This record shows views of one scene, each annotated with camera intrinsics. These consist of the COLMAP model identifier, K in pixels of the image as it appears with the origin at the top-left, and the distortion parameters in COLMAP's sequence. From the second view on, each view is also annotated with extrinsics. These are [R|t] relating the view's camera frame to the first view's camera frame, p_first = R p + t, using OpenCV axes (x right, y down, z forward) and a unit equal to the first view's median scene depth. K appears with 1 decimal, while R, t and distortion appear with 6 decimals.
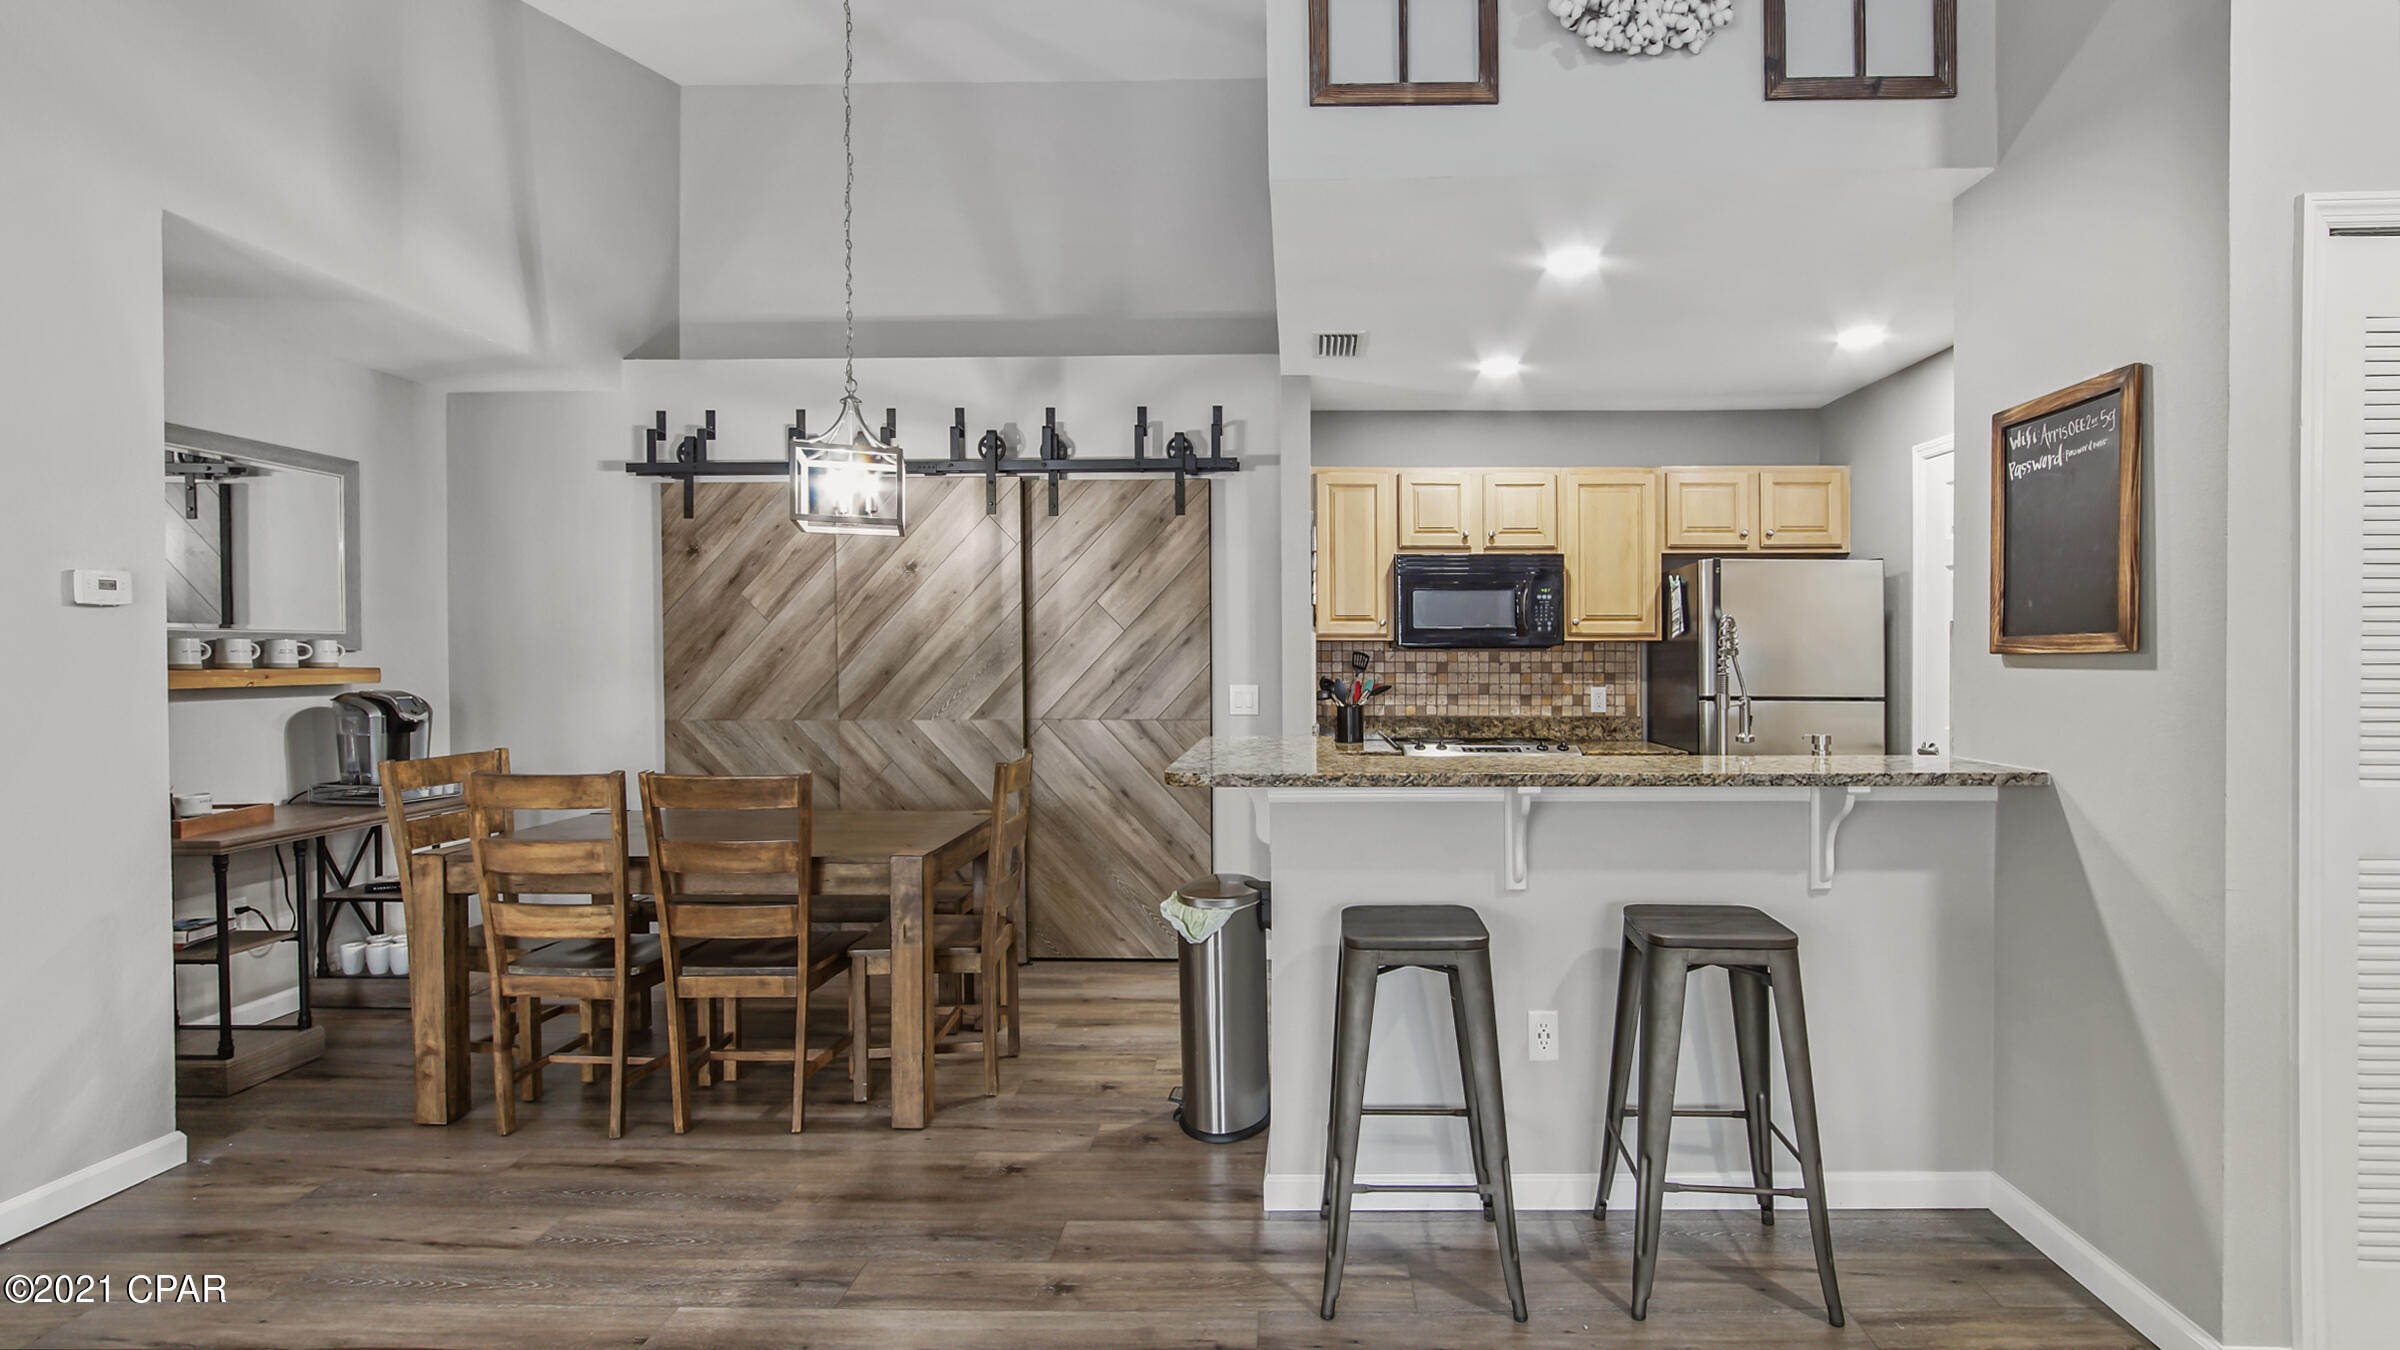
lens RADIAL K [[1122.9, 0, 1235.3], [0, 1122.9, 673.8], [0, 0, 1]] dist [-0.025367, 0.000654]
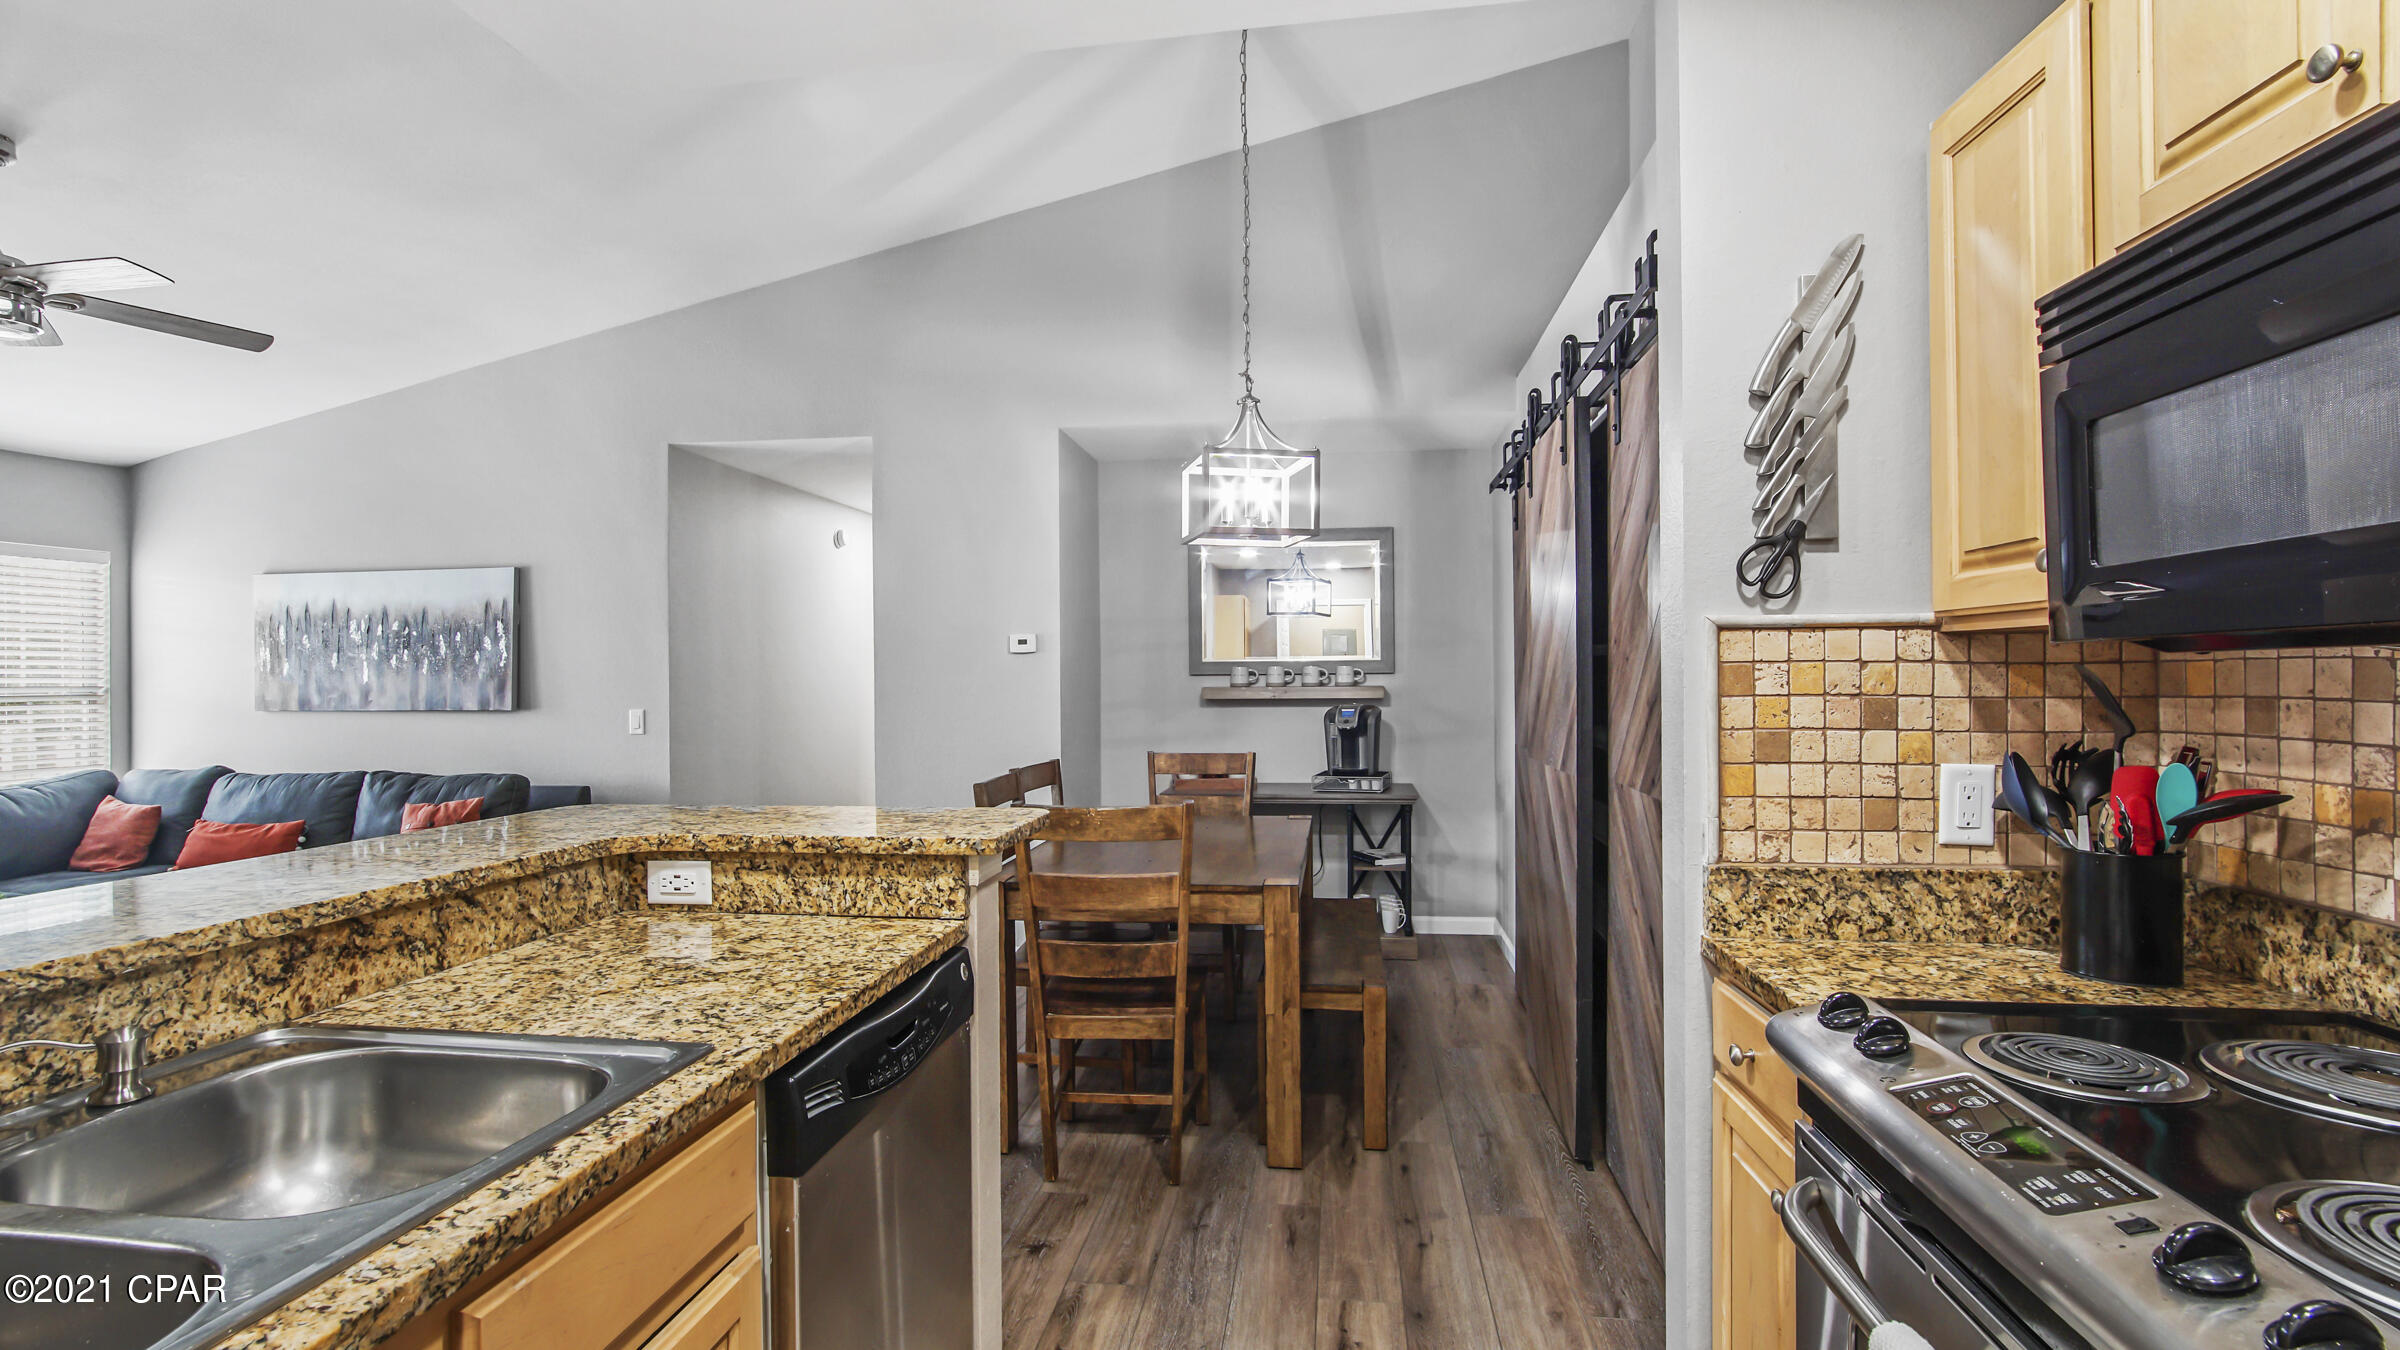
lens RADIAL K [[1051.5, 0, 1186.7], [0, 1051.5, 679.4], [0, 0, 1]] dist [-0.014504, 0.000164]
pose [[-0.085604, 0.003331, -0.996324, 0.419799], [-0.008222, 0.999958, 0.004049, -0.015197], [0.996295, 0.008538, -0.085573, 0.812212]]
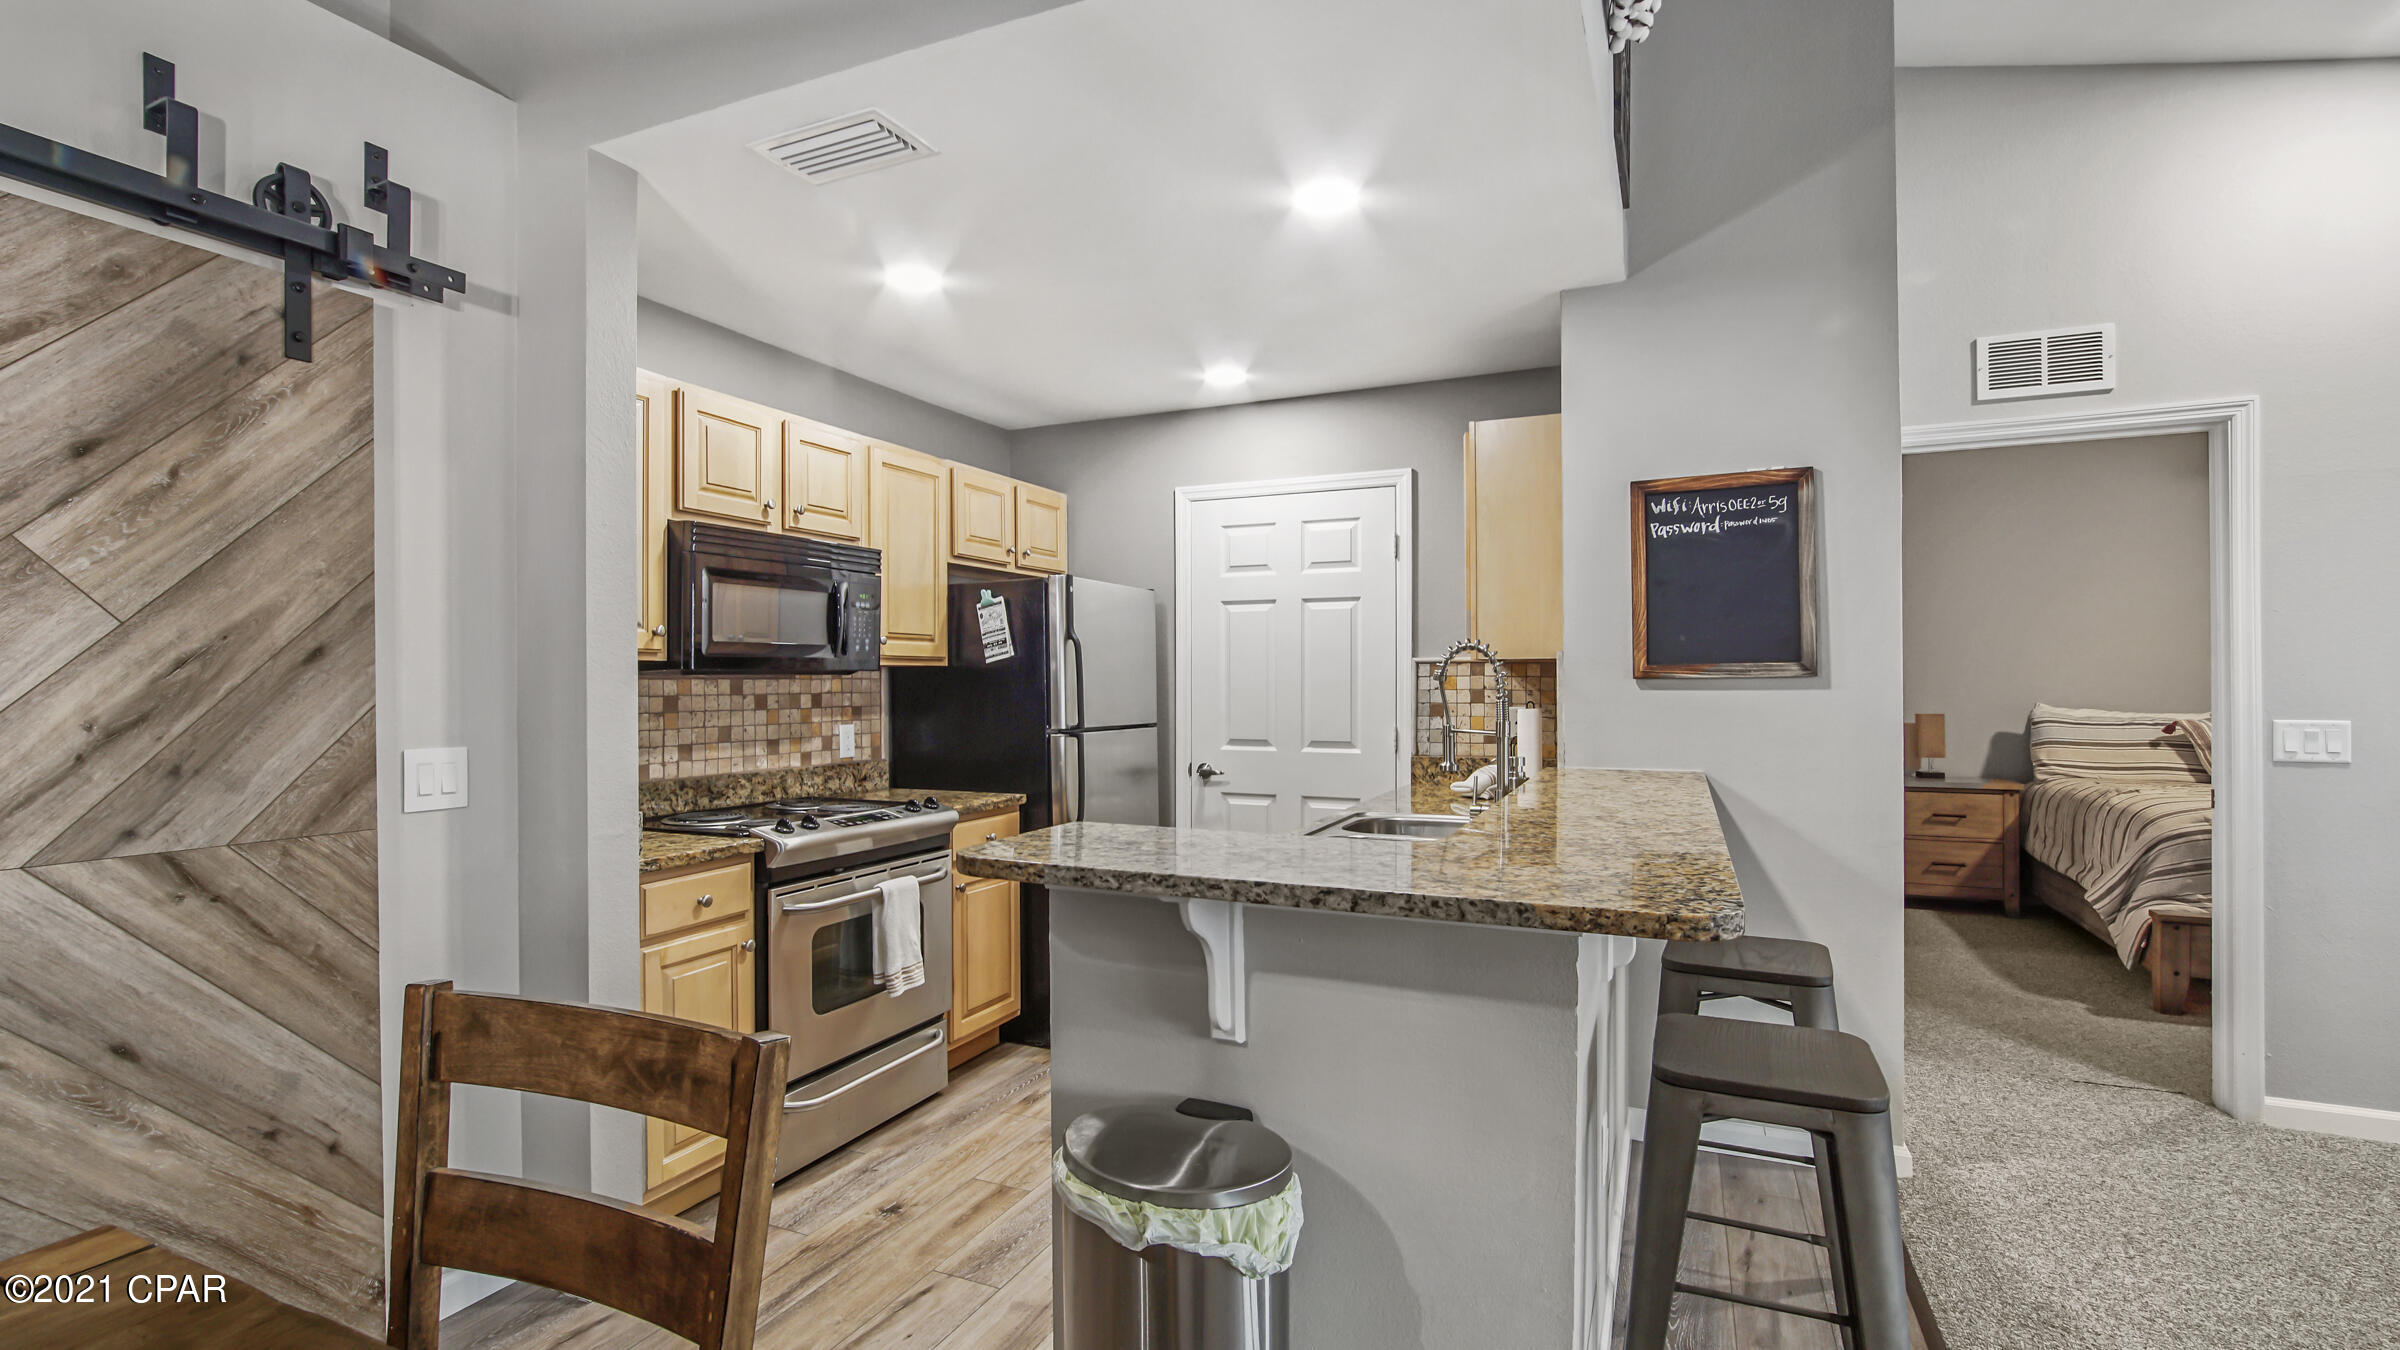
lens RADIAL K [[1082.4, 0, 1200.0], [0, 1082.4, 675.0], [0, 0, 1]] dist [-0.018670, -0.000104]
pose [[0.357626, 0.004254, 0.933855, -0.302739], [0.019921, 0.999727, -0.012183, -0.009093], [-0.933652, 0.022960, 0.357444, 0.530518]]
